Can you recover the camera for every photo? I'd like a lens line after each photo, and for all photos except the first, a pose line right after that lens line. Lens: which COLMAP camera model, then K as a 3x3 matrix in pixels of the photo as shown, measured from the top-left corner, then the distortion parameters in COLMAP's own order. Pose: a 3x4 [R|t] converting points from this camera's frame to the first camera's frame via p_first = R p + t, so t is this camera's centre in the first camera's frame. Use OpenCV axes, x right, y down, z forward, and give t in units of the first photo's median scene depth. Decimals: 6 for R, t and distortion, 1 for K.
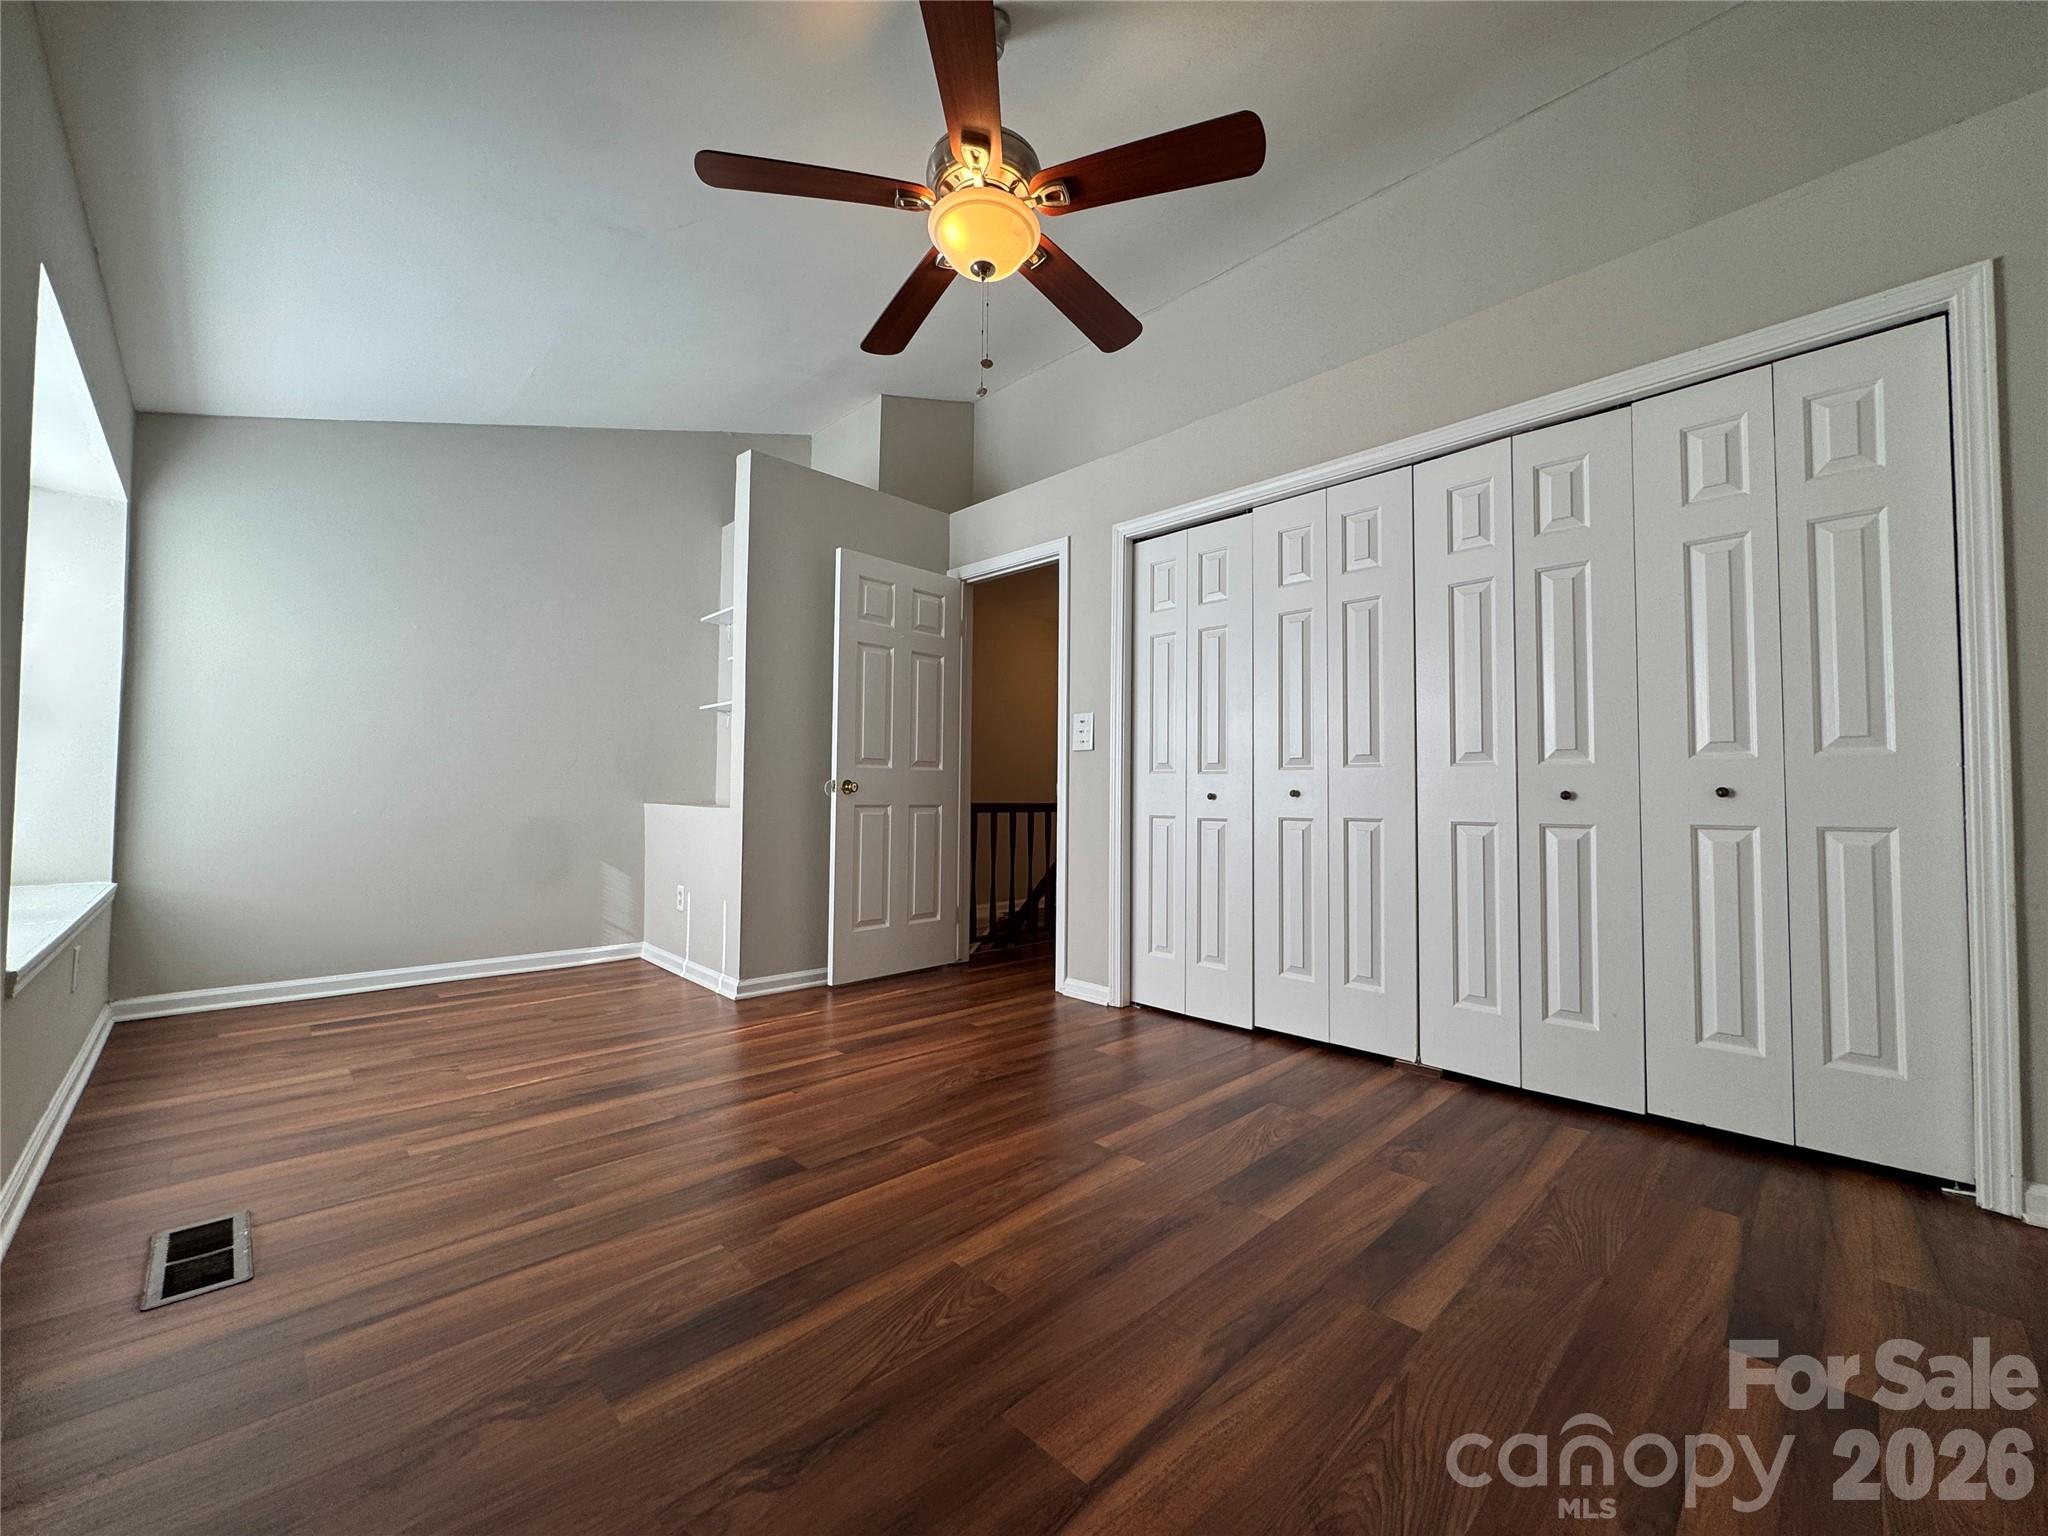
lens RADIAL K [[820.6, 0, 1024.8], [0, 820.6, 767.2], [0, 0, 1]] dist [-0.000584, -0.000533]
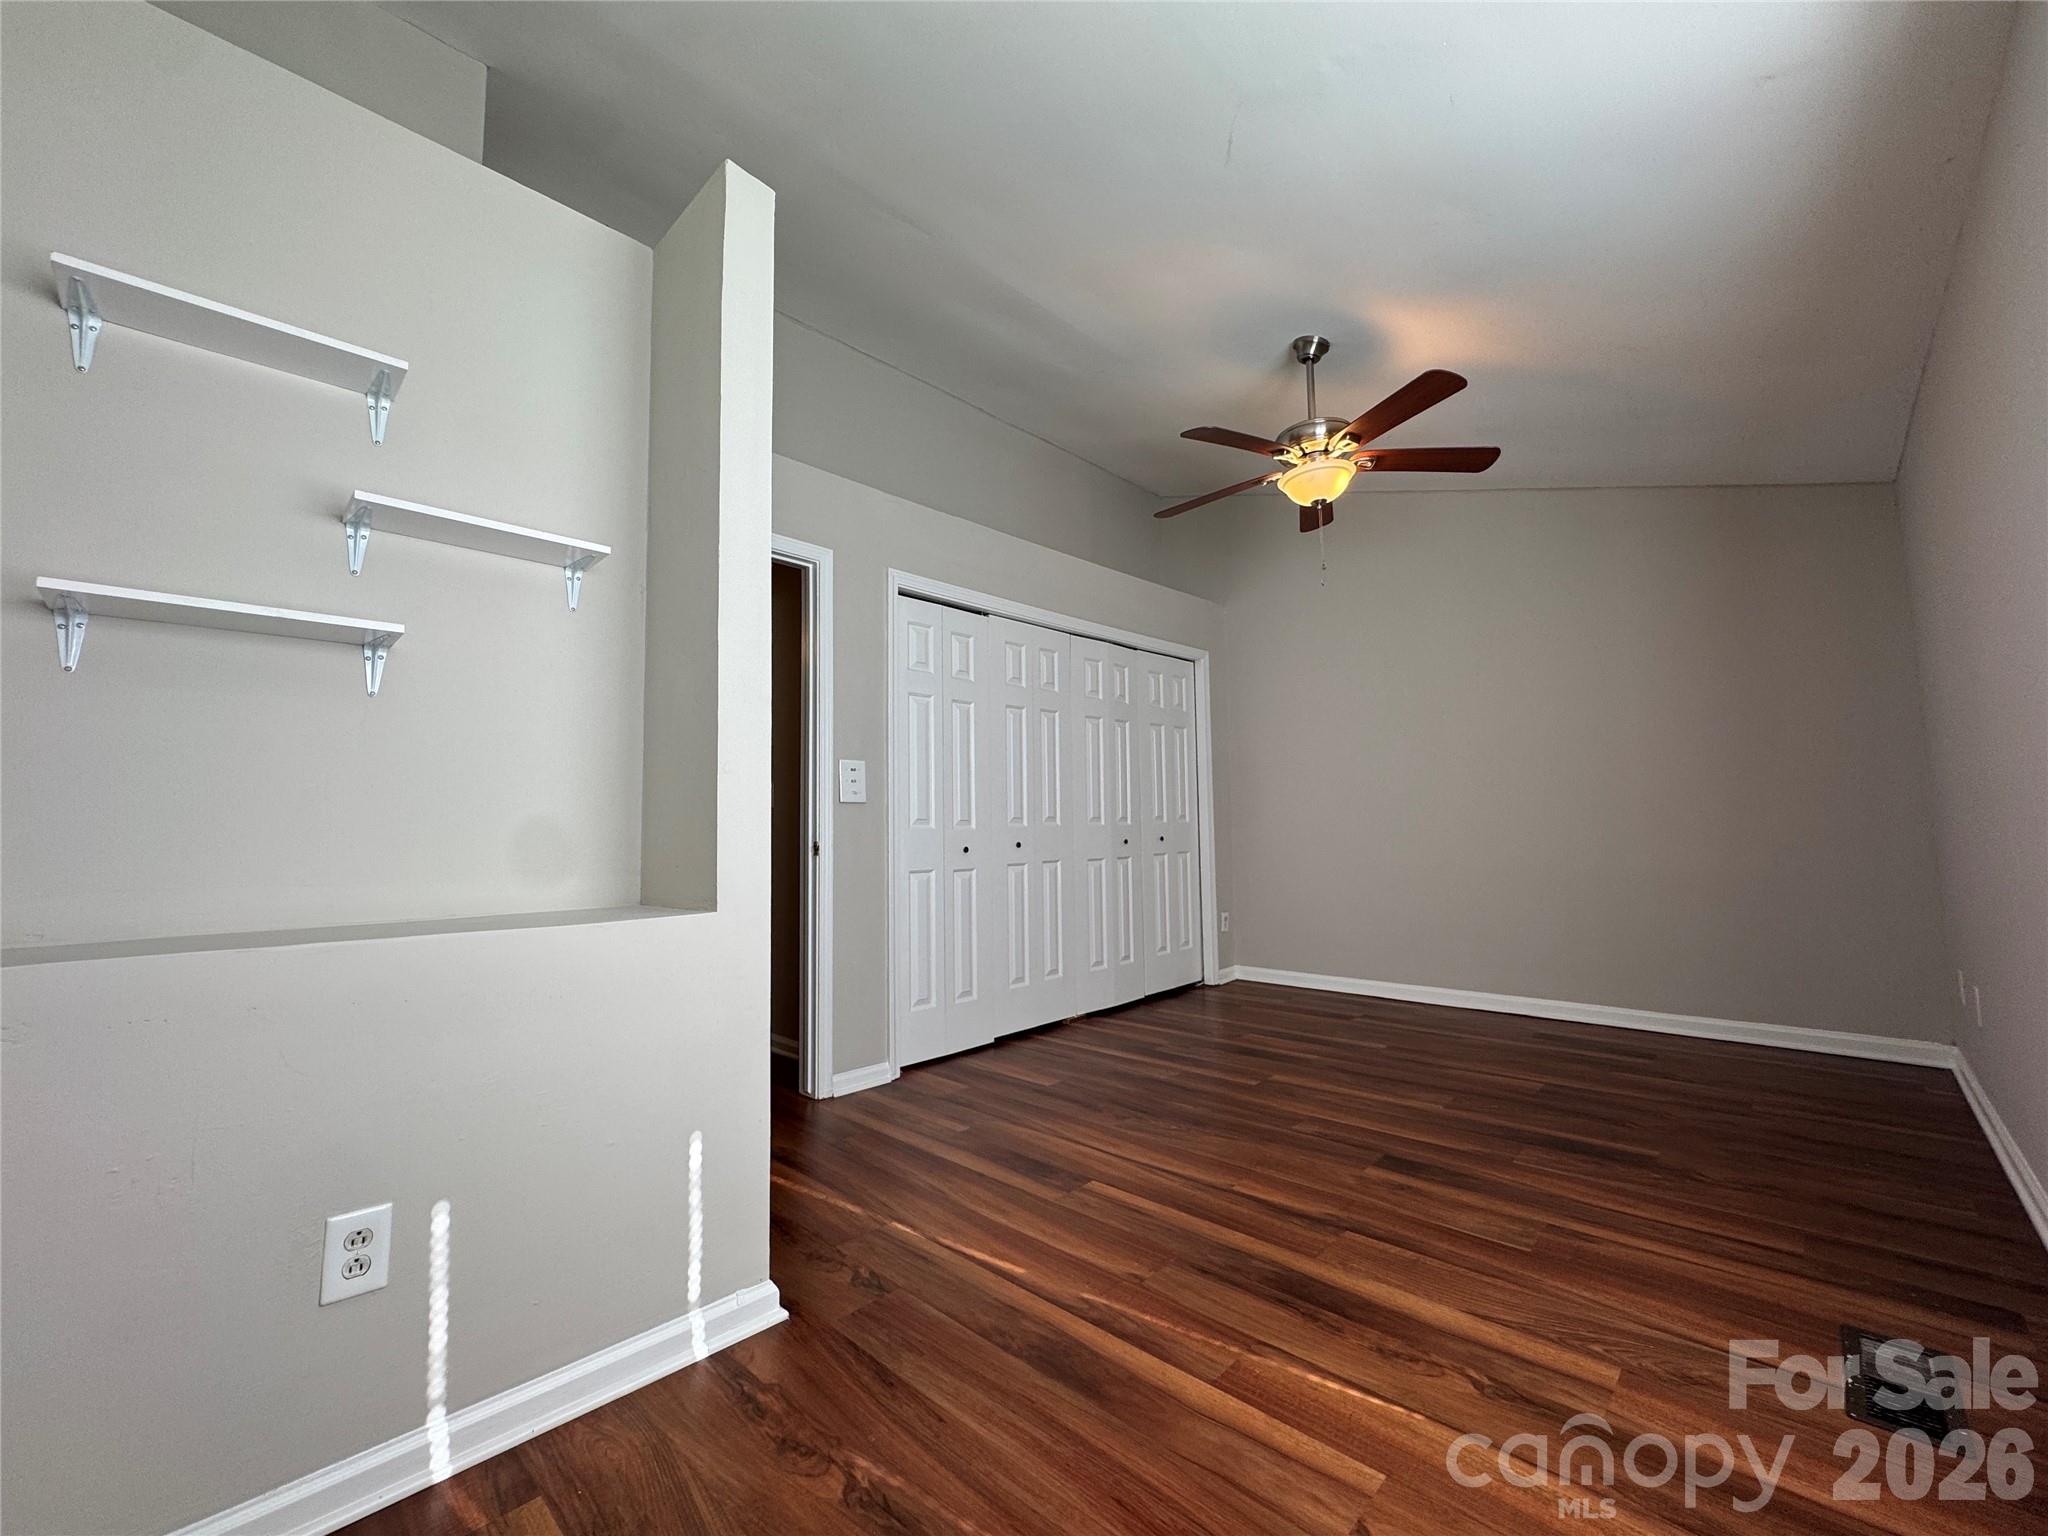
lens RADIAL K [[820.6, 0, 1024.5], [0, 820.6, 767.7], [0, 0, 1]] dist [-0.000584, -0.000533]
pose [[-0.034930, 0.068833, 0.997016, -1.311714], [-0.019193, 0.997395, -0.069532, 0.000538], [-0.999205, -0.021565, -0.033518, 1.373464]]
